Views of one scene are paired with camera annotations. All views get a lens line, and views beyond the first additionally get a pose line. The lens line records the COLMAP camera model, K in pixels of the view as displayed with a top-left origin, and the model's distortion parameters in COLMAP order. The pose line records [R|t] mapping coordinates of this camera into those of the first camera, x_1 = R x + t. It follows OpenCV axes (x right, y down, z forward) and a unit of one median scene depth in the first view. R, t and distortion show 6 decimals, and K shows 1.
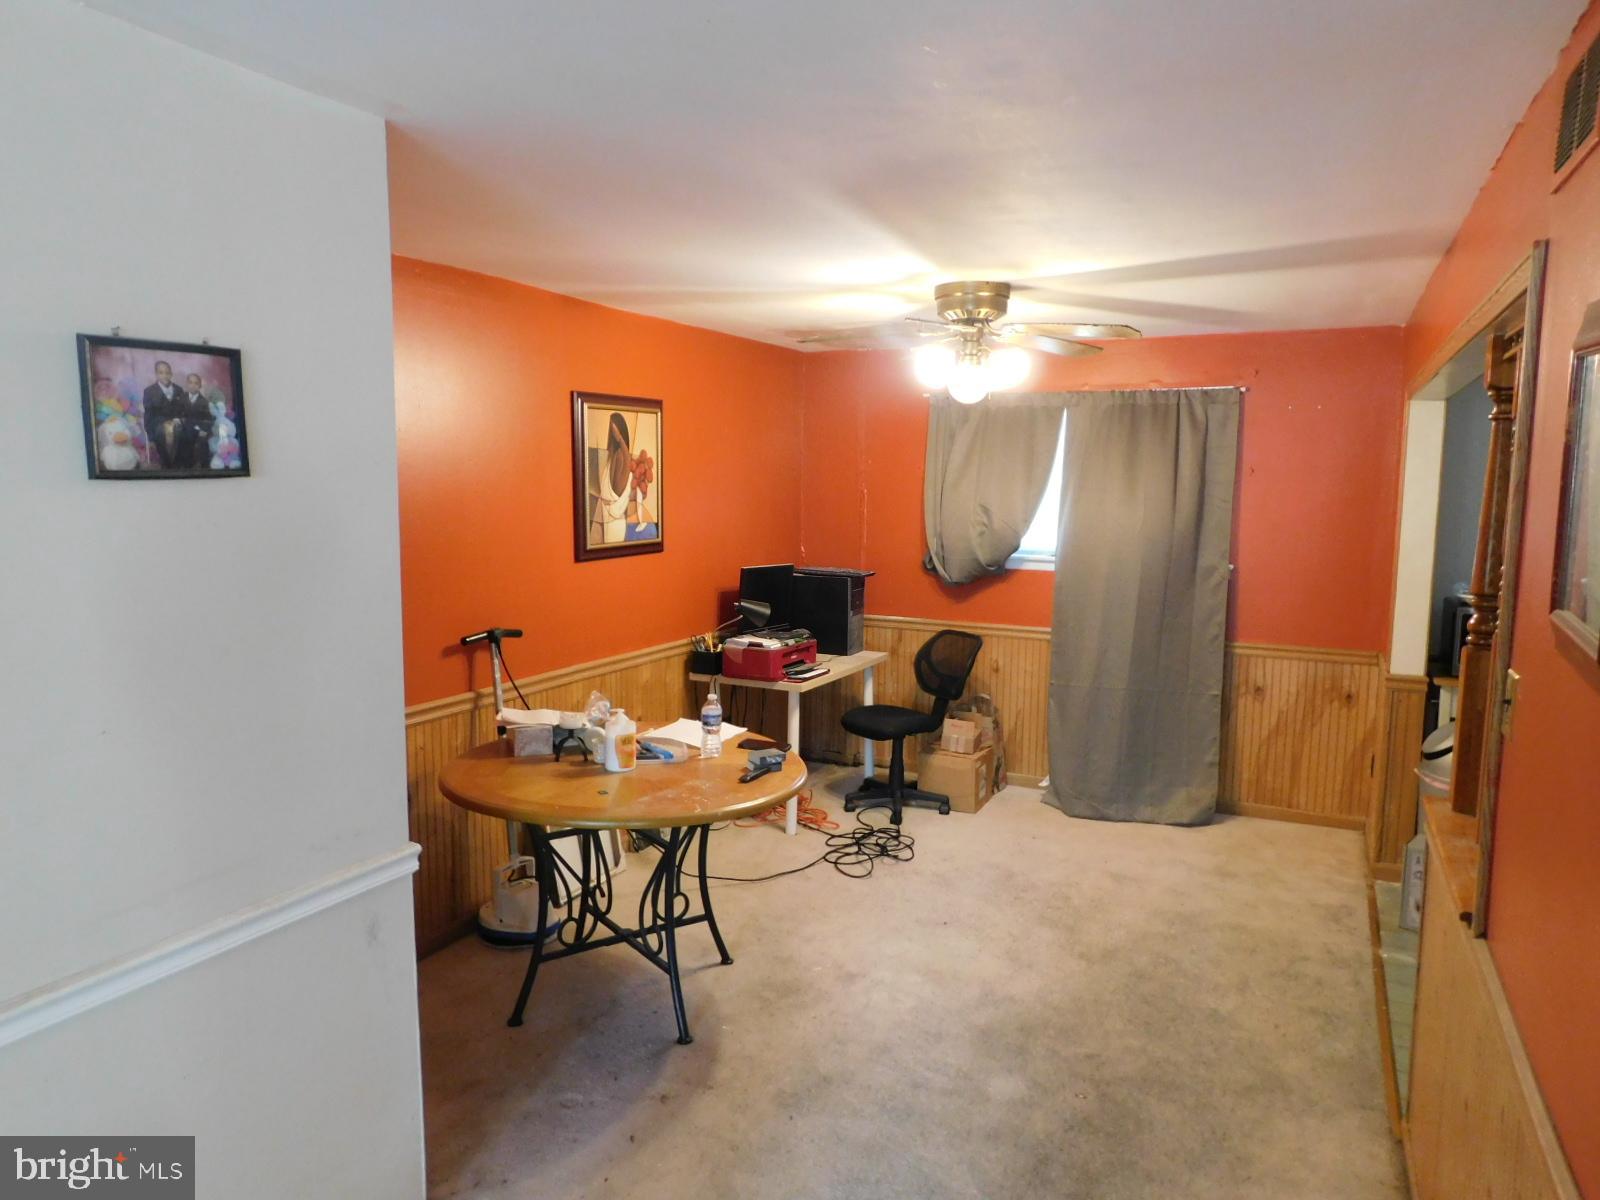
lens RADIAL K [[1062.6, 0, 803.1], [0, 1062.6, 597.7], [0, 0, 1]] dist [-0.070185, 0.055211]
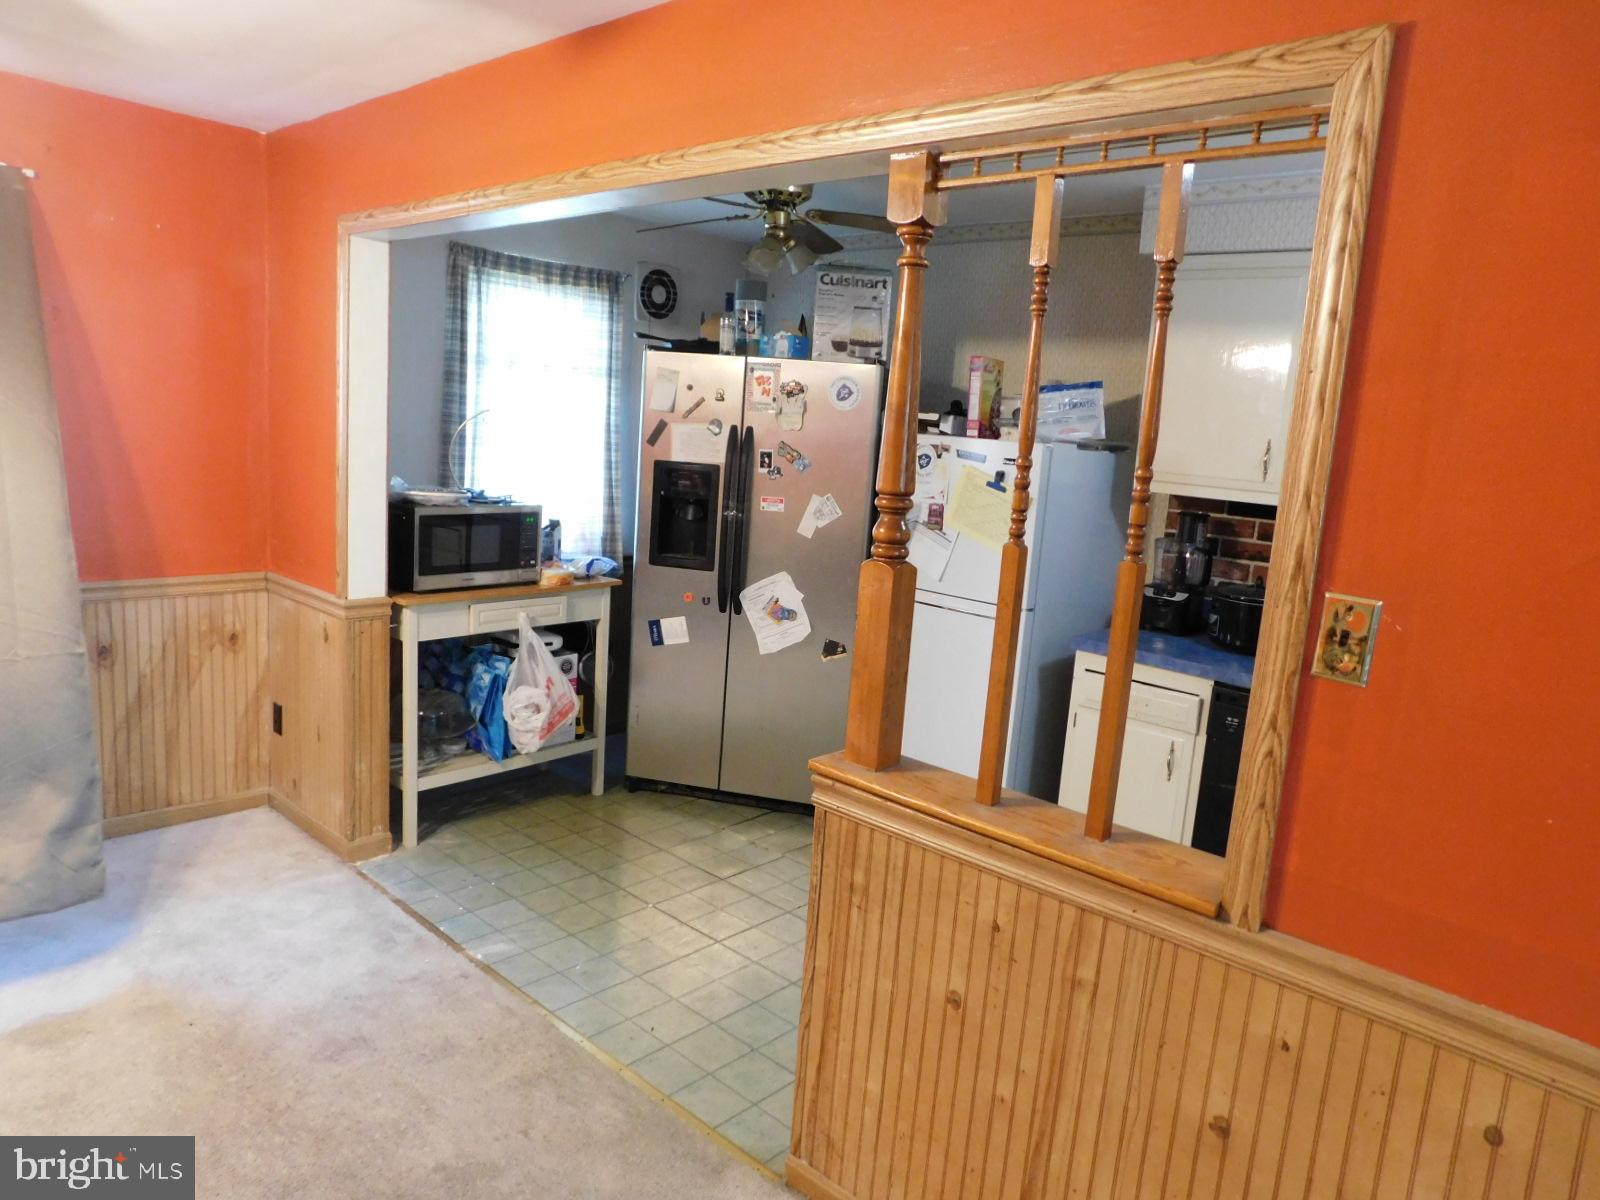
lens RADIAL K [[1062.6, 0, 803.1], [0, 1062.6, 597.7], [0, 0, 1]] dist [-0.070185, 0.055211]
pose [[0.283810, -0.145524, 0.947773, -0.063031], [0.045556, 0.989347, 0.138266, -0.017439], [-0.957798, 0.003936, 0.287416, 0.398720]]
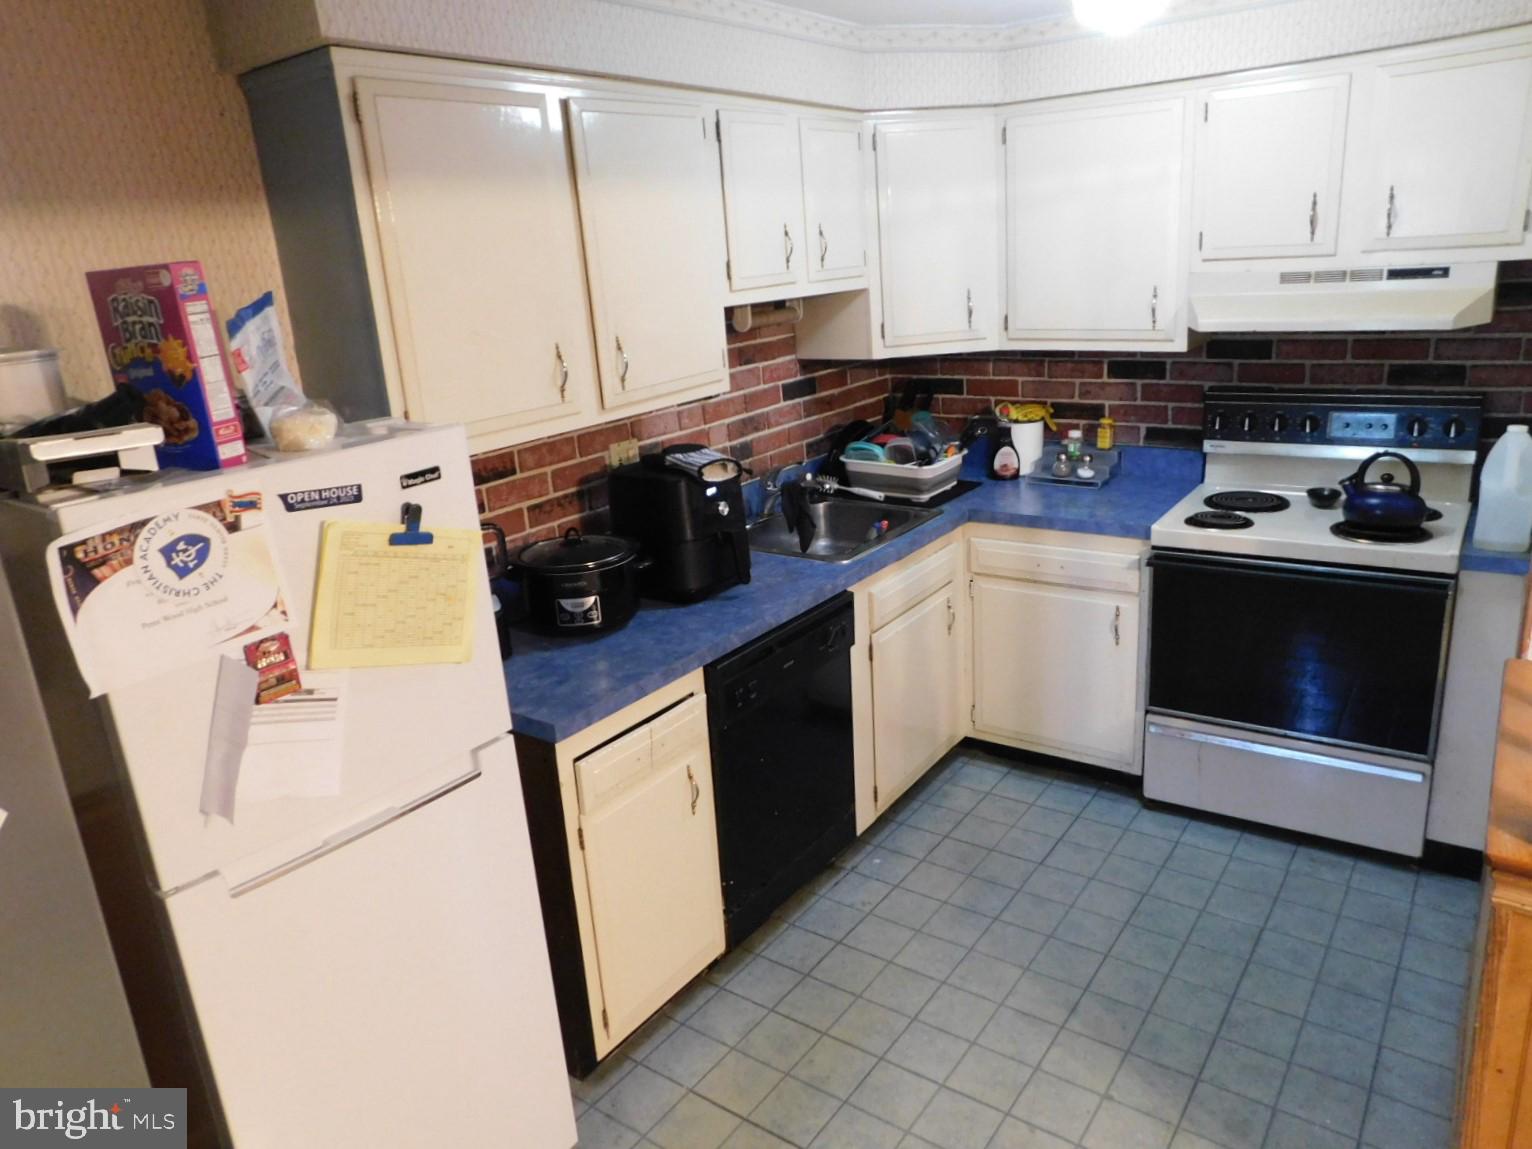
lens RADIAL K [[1056.8, 0, 757.5], [0, 1056.8, 566.0], [0, 0, 1]] dist [-0.058422, 0.049965]
pose [[-0.980095, 0.004379, 0.198483, 0.482703], [0.084857, 0.913071, 0.398873, -0.101158], [-0.179482, 0.407776, -0.895268, 0.756194]]
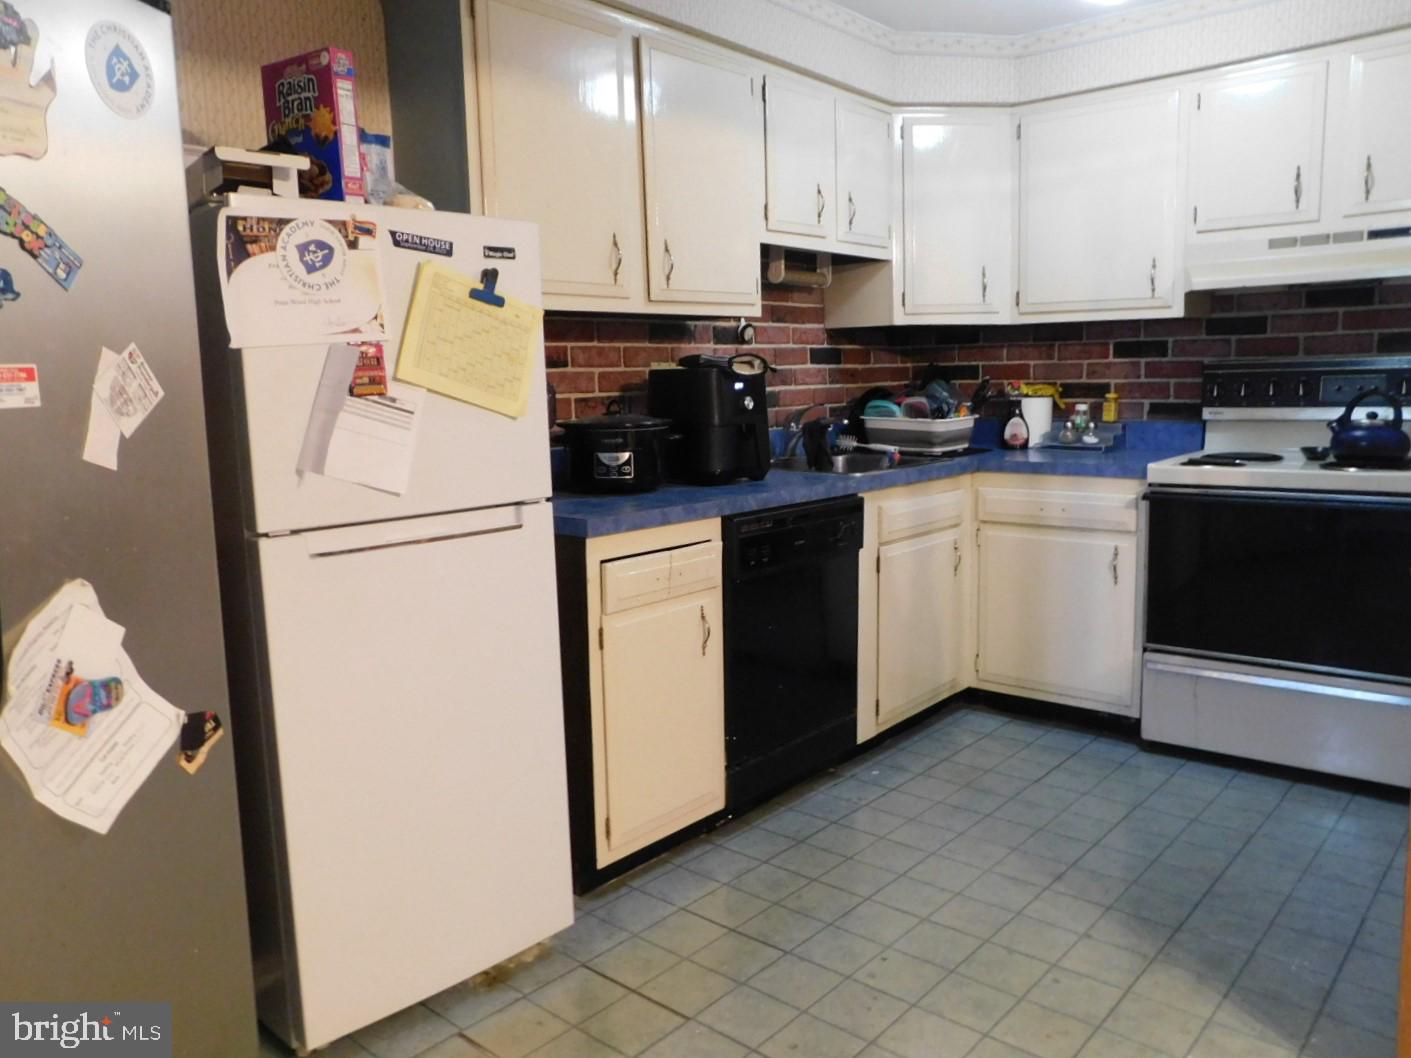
lens RADIAL K [[1053.0, 0, 710.8], [0, 1053.0, 524.8], [0, 0, 1]] dist [-0.057891, 0.047905]
pose [[-0.962772, -0.021338, 0.269471, 0.464760], [0.049925, 0.965693, 0.254841, -0.000802], [-0.265664, 0.258807, -0.928677, 0.844282]]
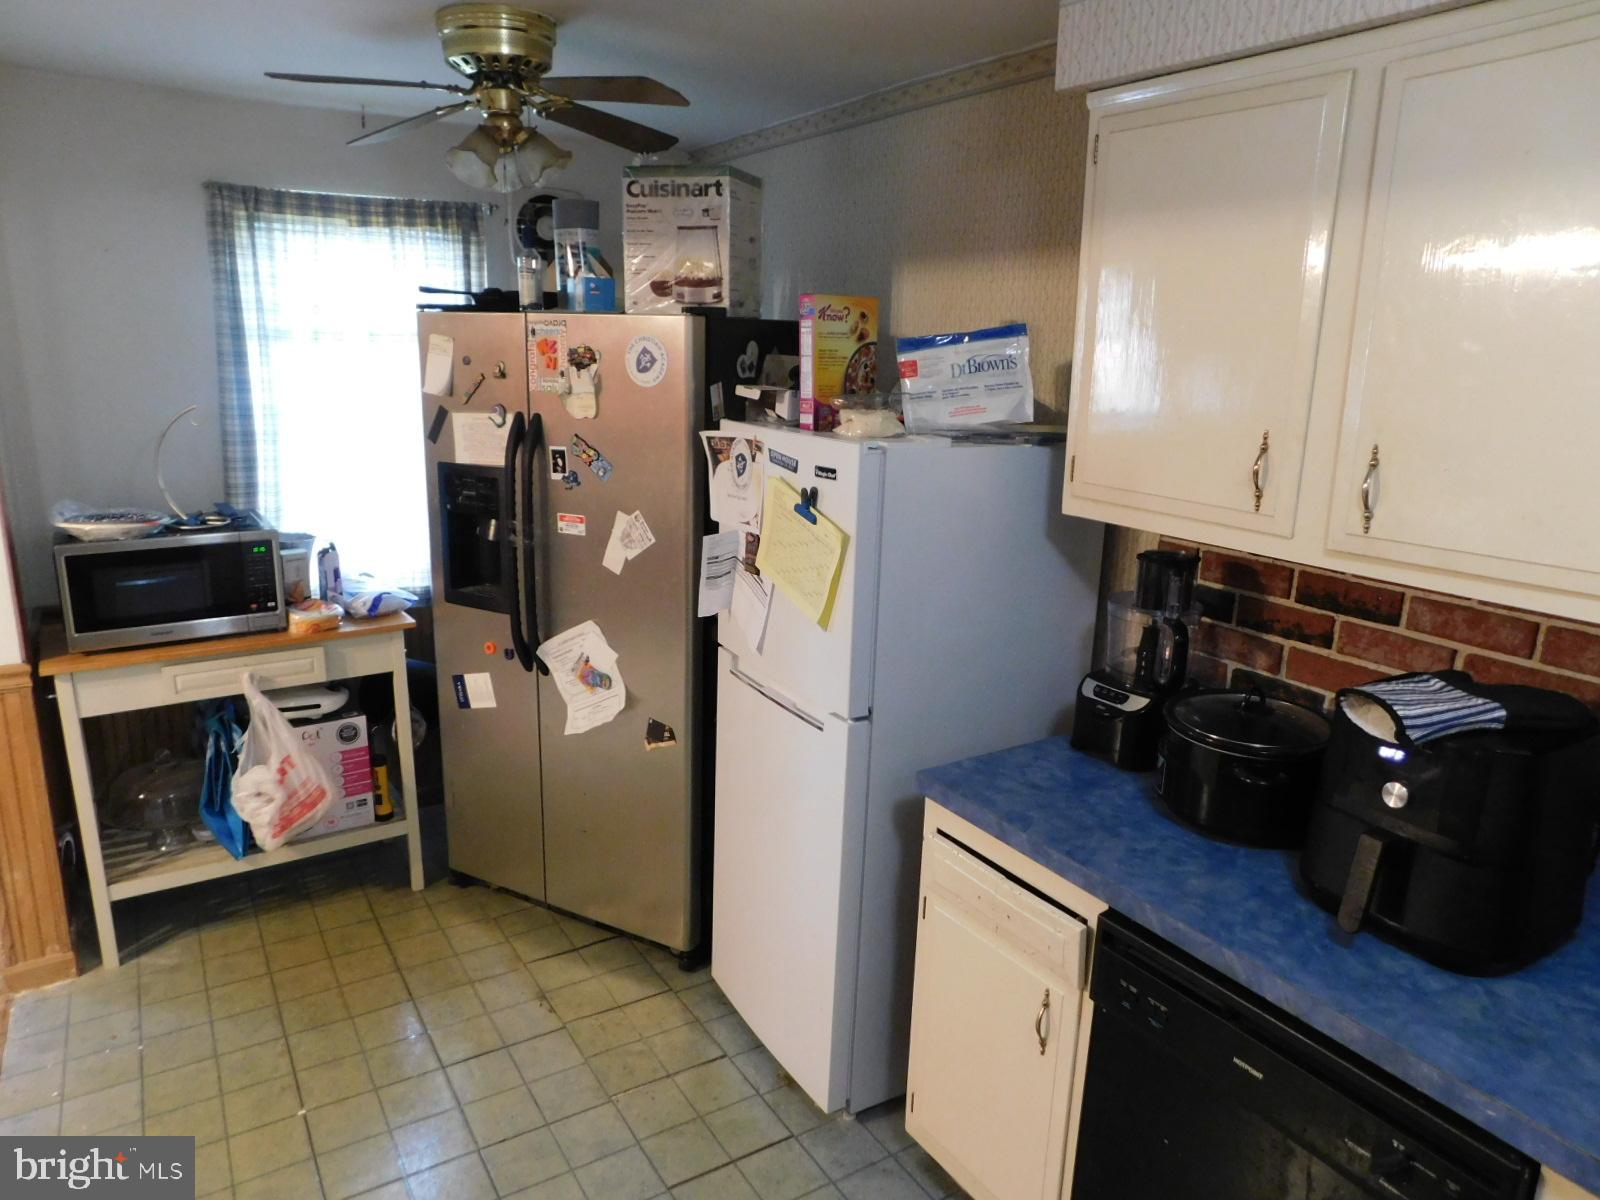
lens RADIAL K [[1062.6, 0, 803.1], [0, 1062.6, 597.7], [0, 0, 1]] dist [-0.070185, 0.055211]
pose [[0.529262, -0.196640, 0.825357, 0.294673], [0.078221, 0.979938, 0.183310, -0.032296], [-0.844845, -0.032459, 0.534025, 0.249812]]
